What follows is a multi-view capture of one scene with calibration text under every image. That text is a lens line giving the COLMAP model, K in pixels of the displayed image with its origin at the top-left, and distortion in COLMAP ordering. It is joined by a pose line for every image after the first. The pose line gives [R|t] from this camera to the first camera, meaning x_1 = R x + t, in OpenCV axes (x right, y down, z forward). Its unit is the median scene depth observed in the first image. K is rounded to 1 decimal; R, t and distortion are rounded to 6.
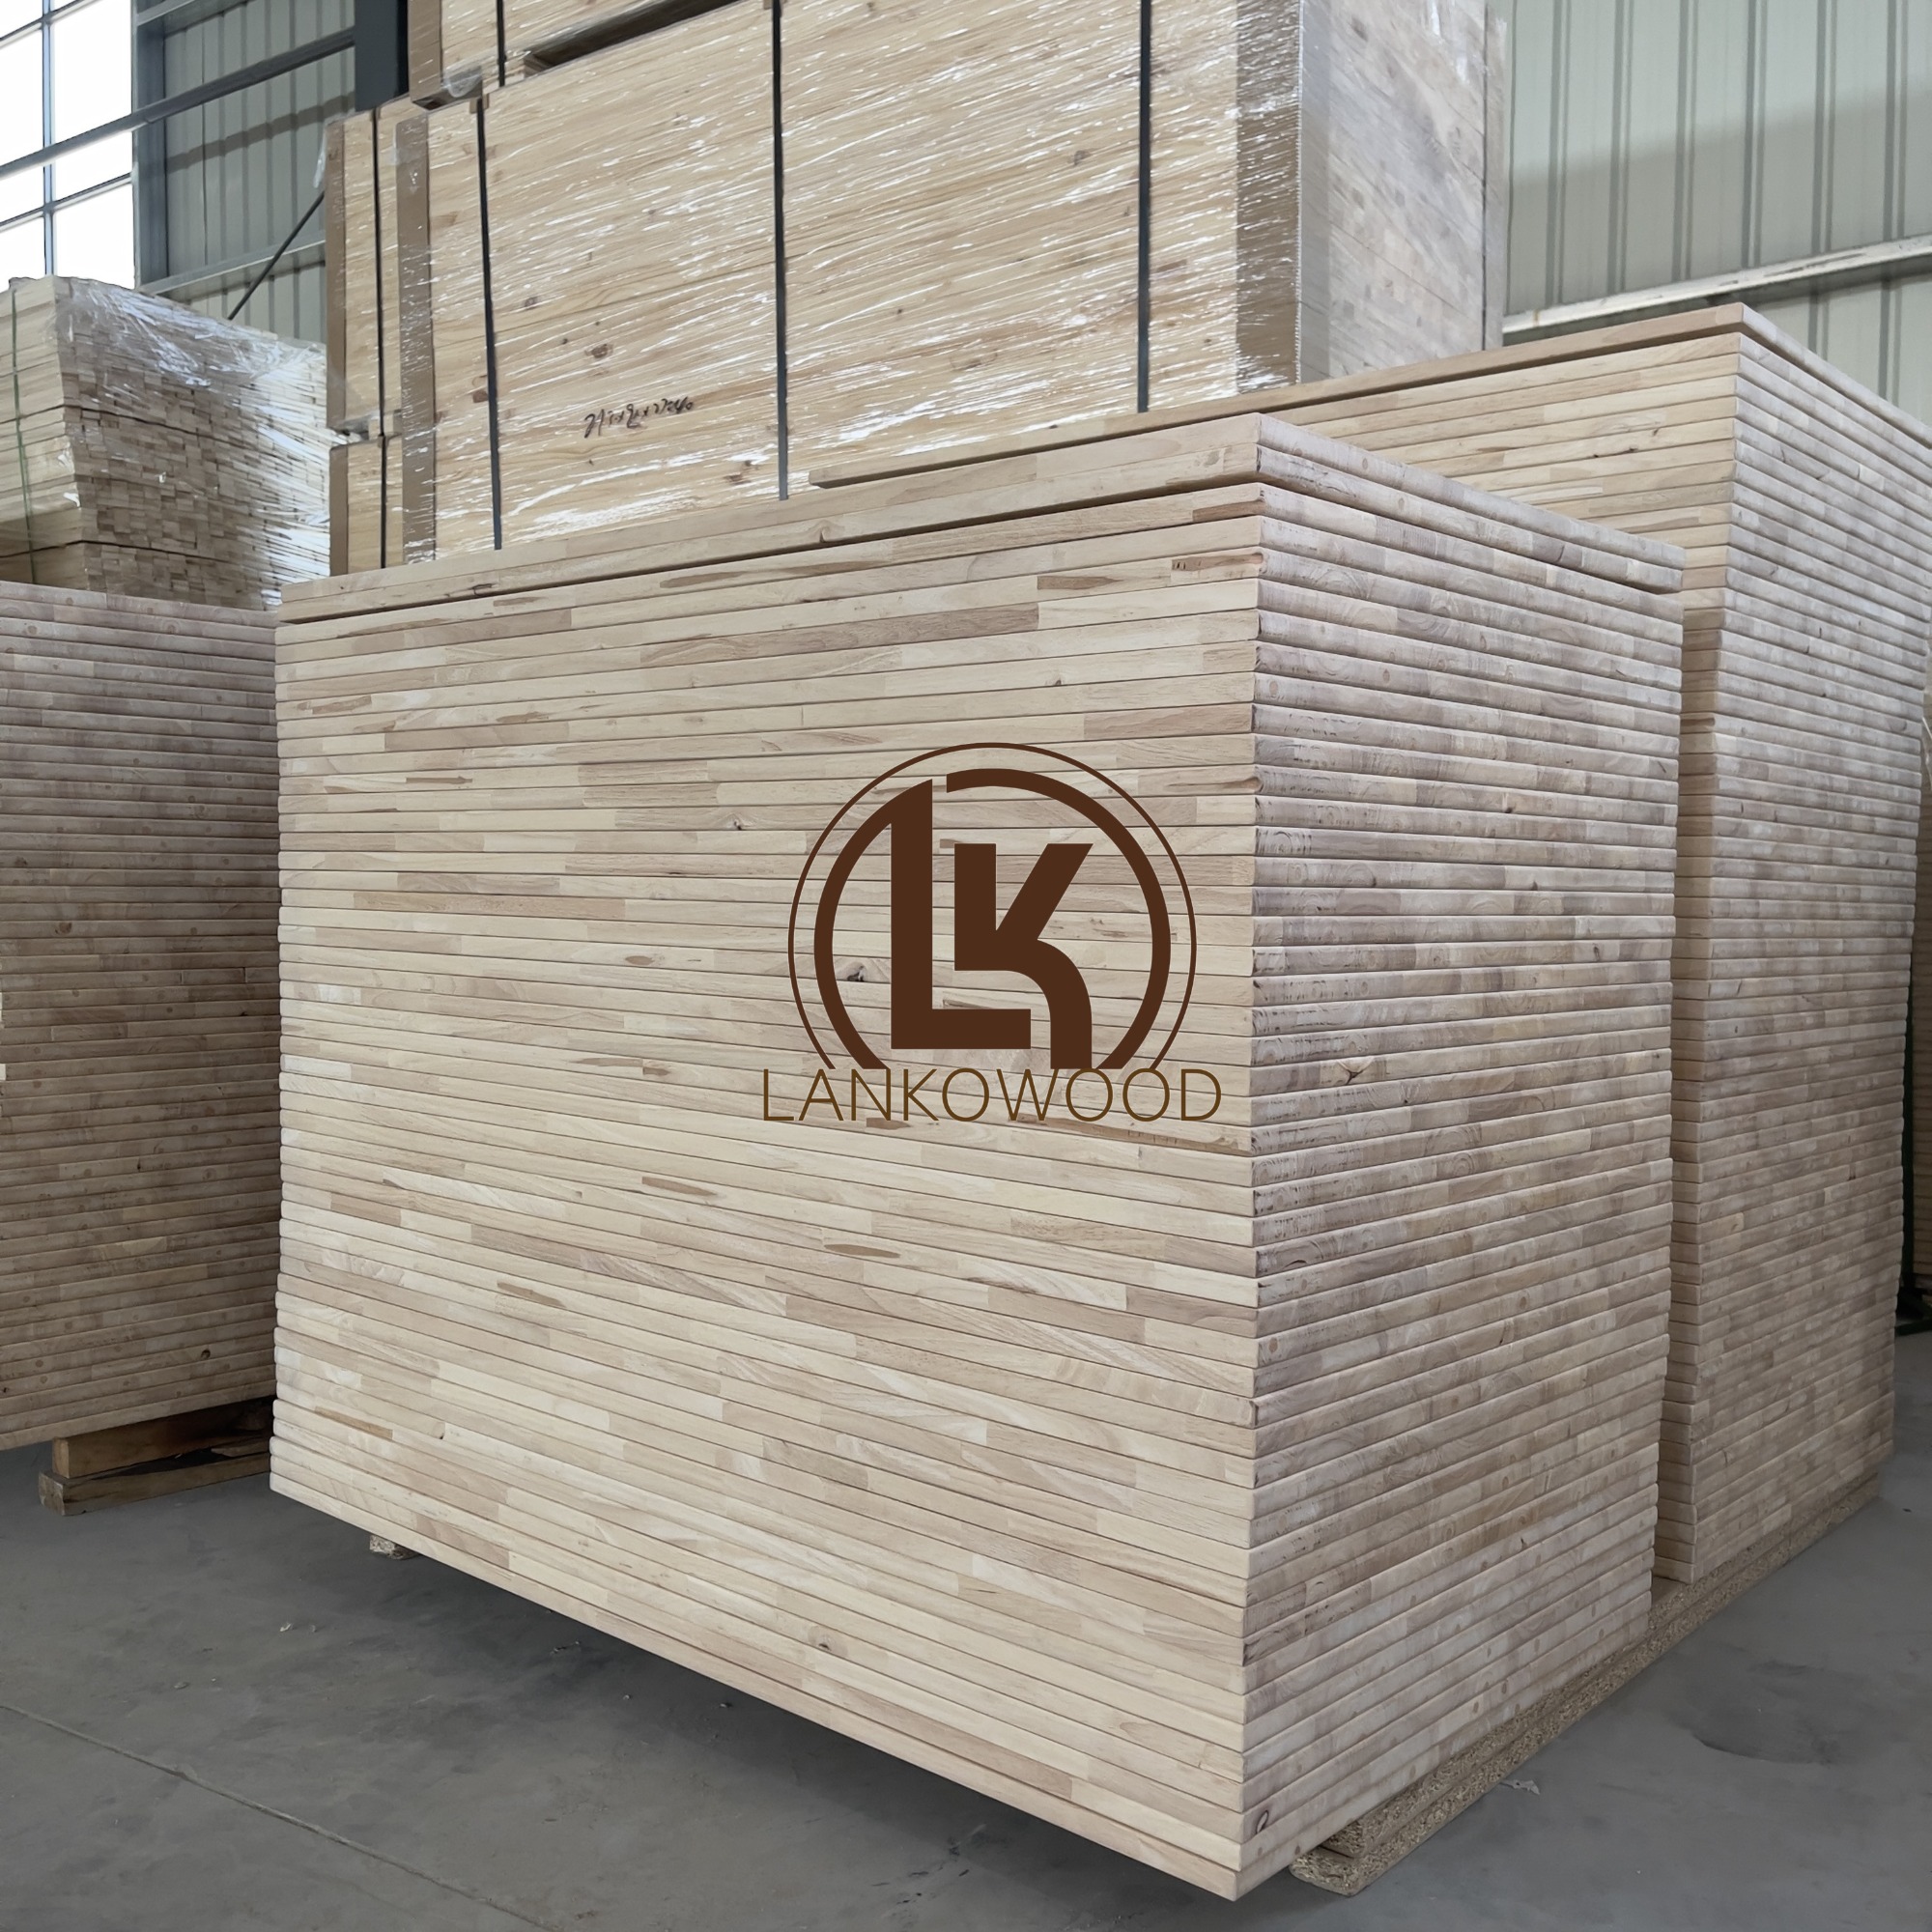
lens RADIAL K [[1955.7, 0, 966.0], [0, 1955.7, 966.0], [0, 0, 1]] dist [0.040522, -0.037508]
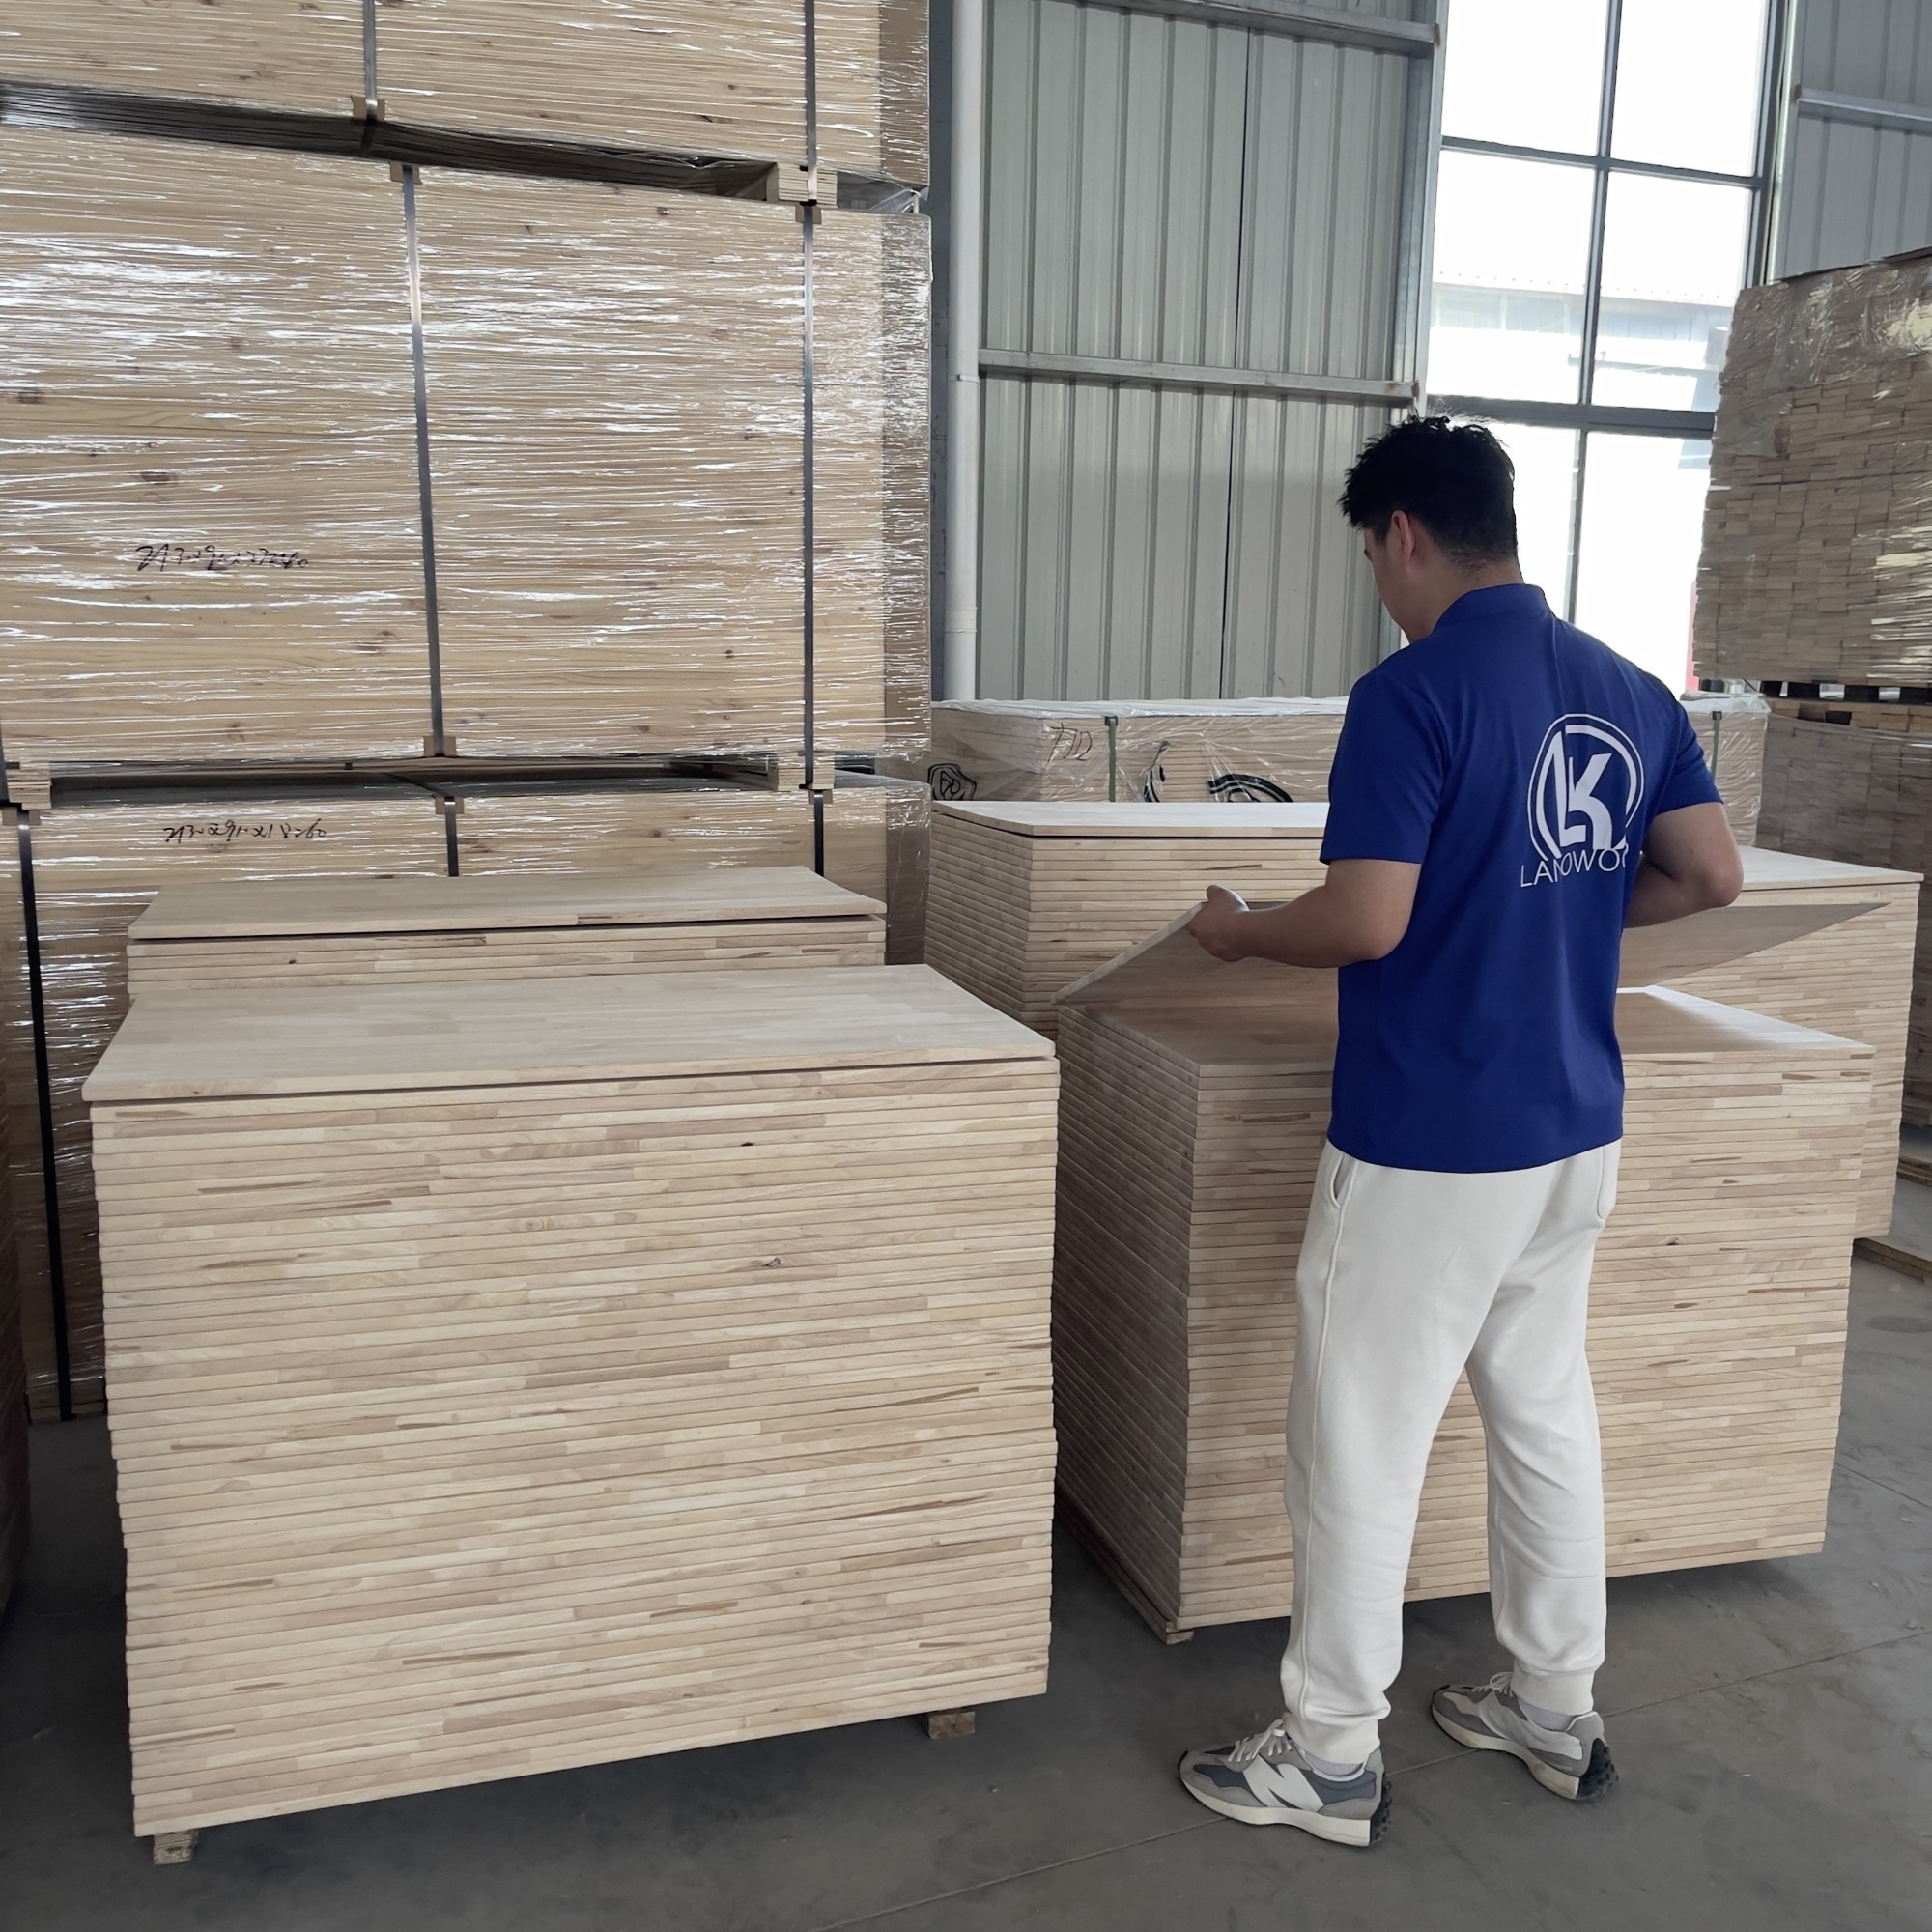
lens RADIAL K [[1955.7, 0, 966.0], [0, 1955.7, 966.0], [0, 0, 1]] dist [0.040522, -0.037508]
pose [[0.512019, -0.131419, 0.848862, -1.915077], [0.010458, 0.989107, 0.146823, -0.529430], [-0.858911, -0.066299, 0.507816, 0.488271]]
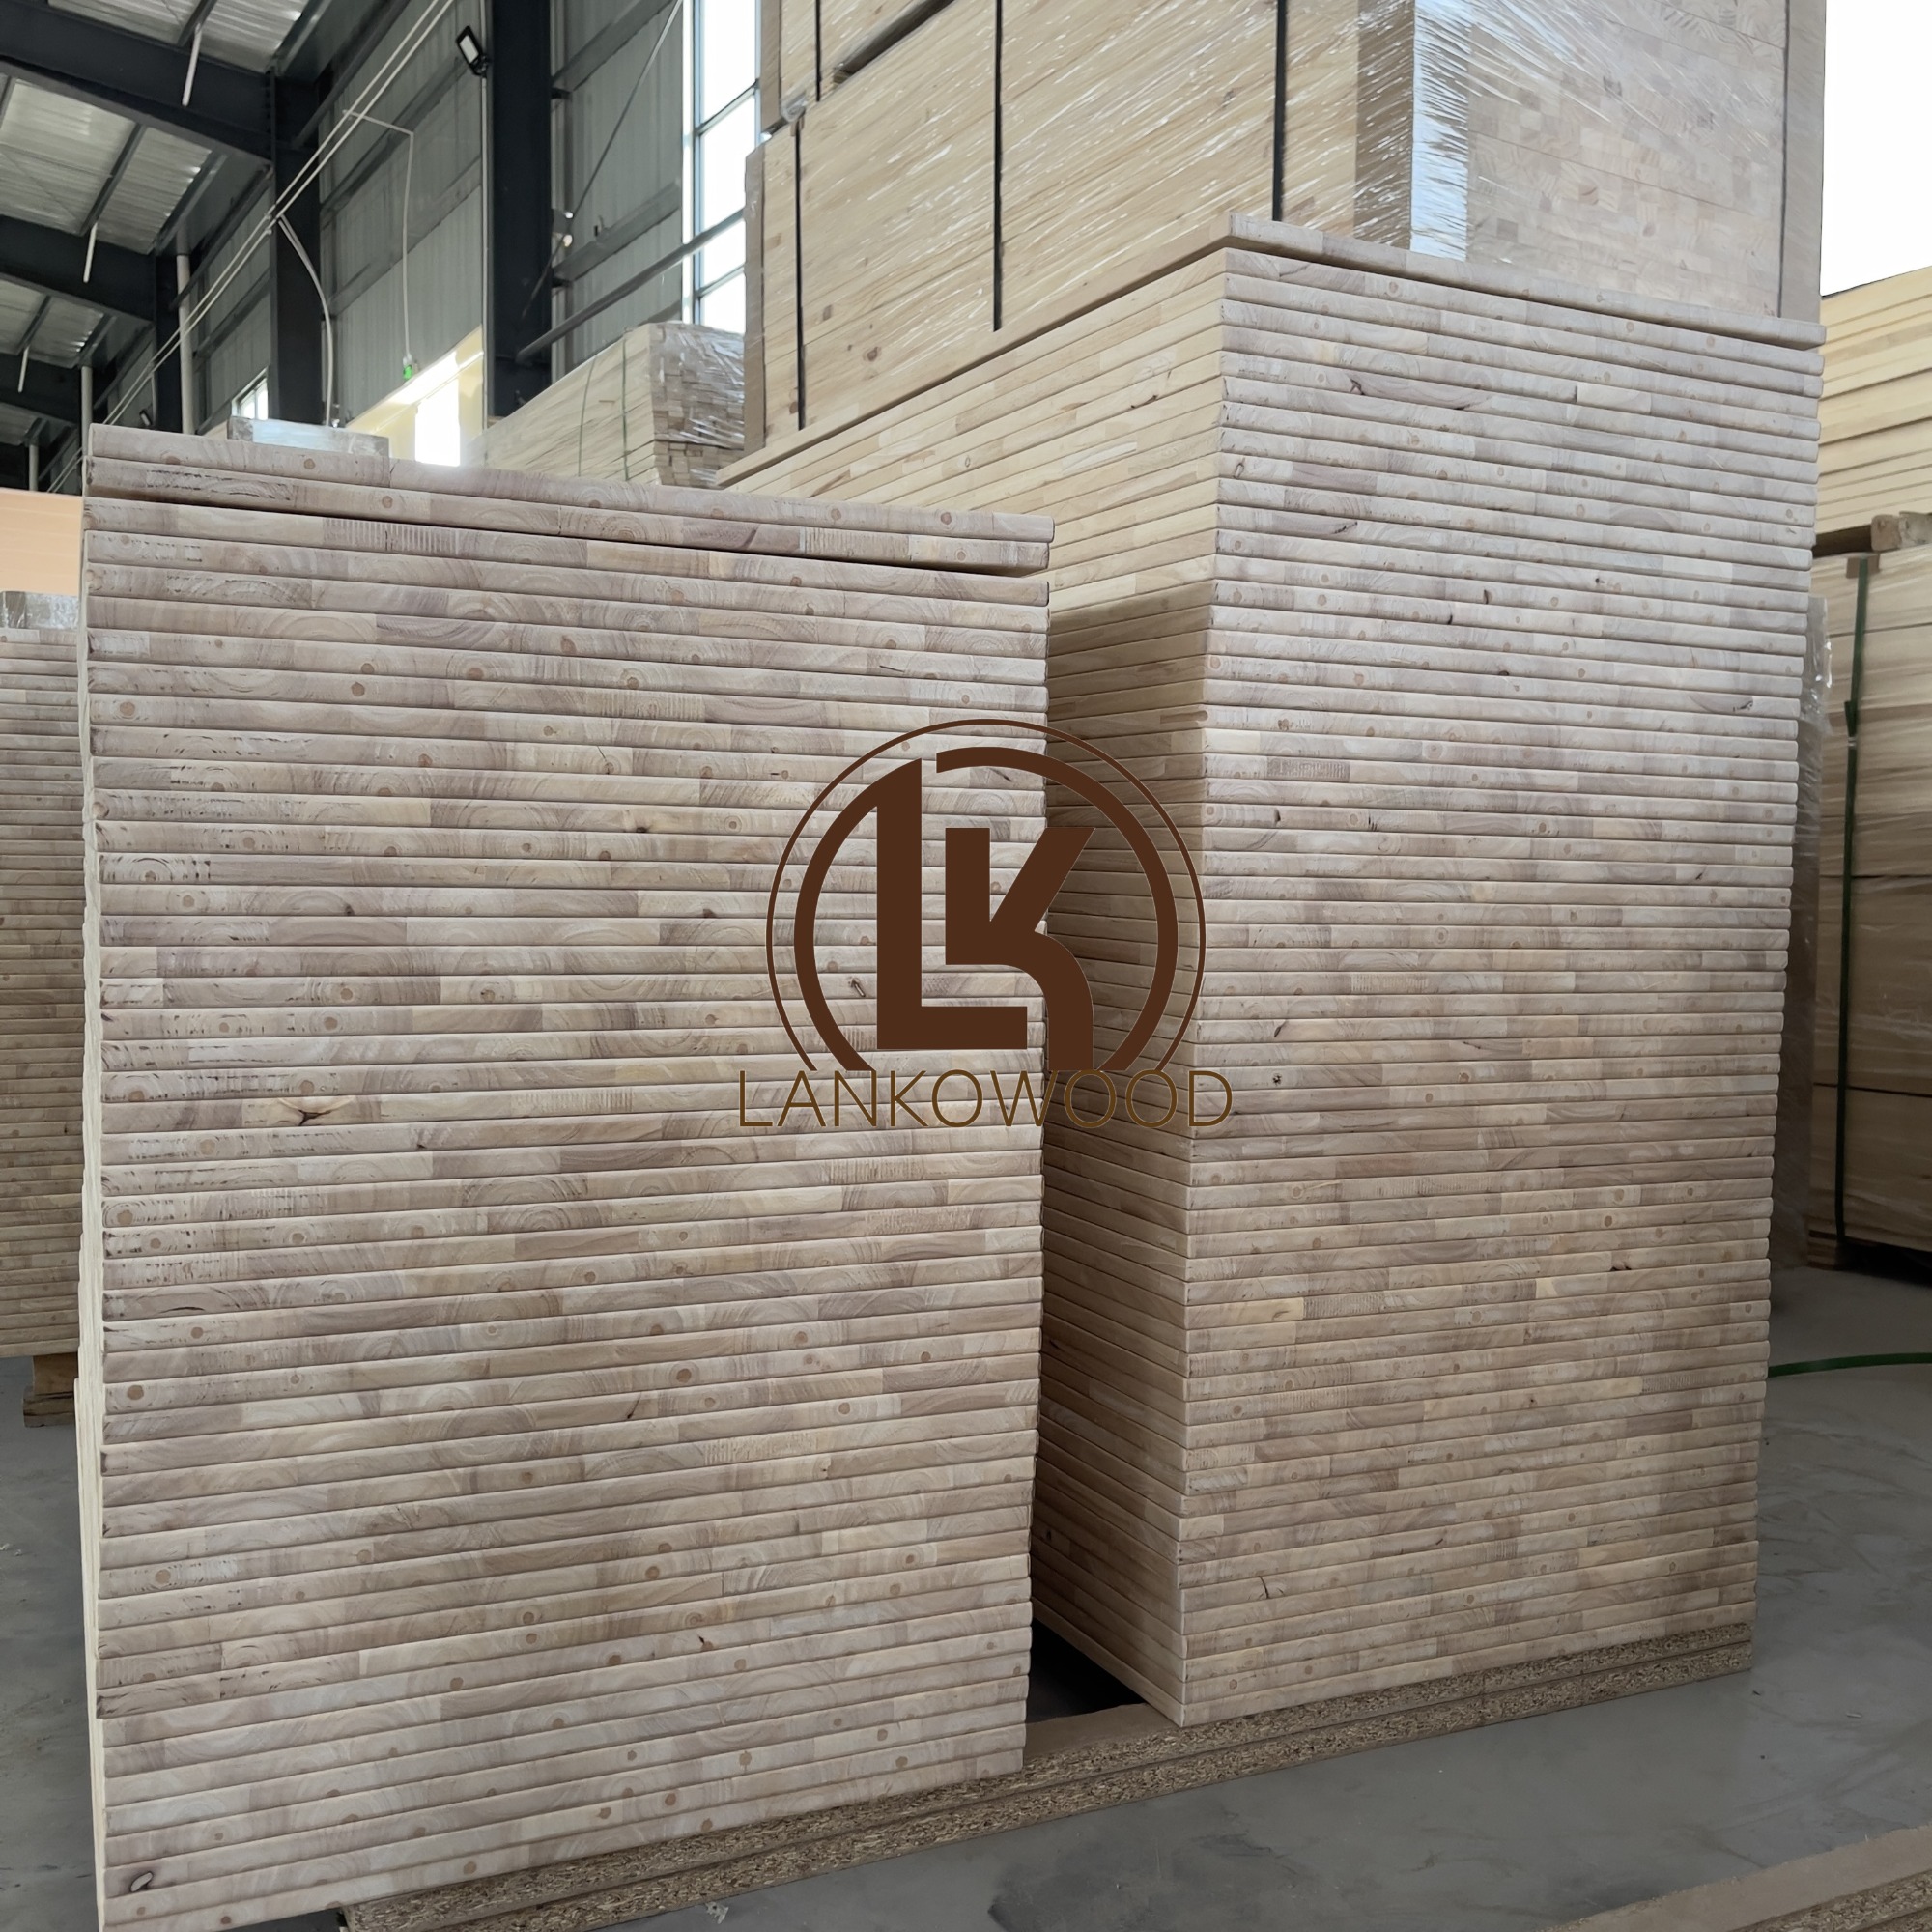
lens RADIAL K [[1955.7, 0, 966.0], [0, 1955.7, 966.0], [0, 0, 1]] dist [0.040522, -0.037508]
pose [[0.919127, 0.025654, -0.393125, 0.599073], [-0.021623, 0.999658, 0.014678, -0.025648], [0.393367, -0.004990, 0.919368, 0.180906]]
